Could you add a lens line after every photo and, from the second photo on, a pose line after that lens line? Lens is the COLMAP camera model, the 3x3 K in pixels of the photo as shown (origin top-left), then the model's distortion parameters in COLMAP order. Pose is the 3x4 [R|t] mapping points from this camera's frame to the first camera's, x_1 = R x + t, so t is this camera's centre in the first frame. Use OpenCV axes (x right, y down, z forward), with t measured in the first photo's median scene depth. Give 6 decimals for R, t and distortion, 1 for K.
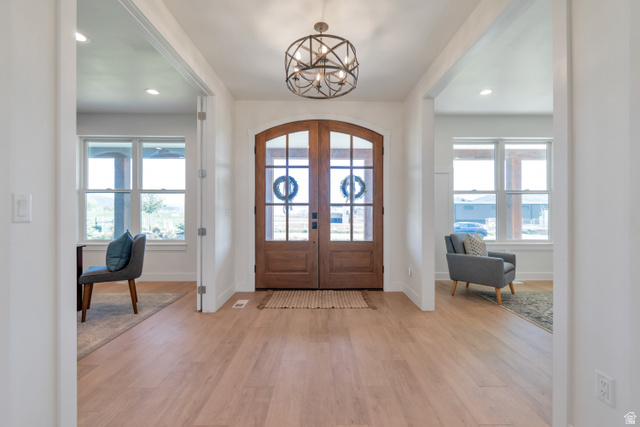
lens RADIAL K [[284.1, 0, 320.7], [0, 284.1, 211.2], [0, 0, 1]] dist [0.004359, -0.001091]
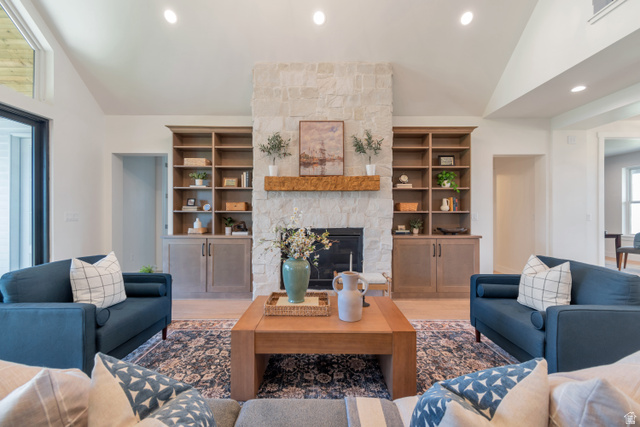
lens RADIAL K [[284.1, 0, 320.6], [0, 284.1, 214.7], [0, 0, 1]] dist [0.004359, -0.001091]
pose [[0.002707, 0.003529, -0.999990, 0.969124], [0.001720, 0.999992, 0.003533, -0.020577], [0.999995, -0.001730, 0.002701, -0.916374]]
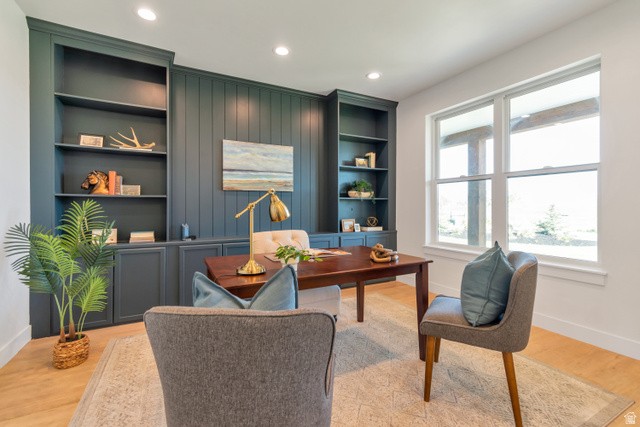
lens RADIAL K [[284.1, 0, 321.1], [0, 284.1, 207.2], [0, 0, 1]] dist [0.004359, -0.001091]
pose [[0.456712, 0.000344, -0.889615, -0.371796], [0.005255, 0.999981, 0.003084, -0.002316], [0.889599, -0.006083, 0.456701, 0.488040]]
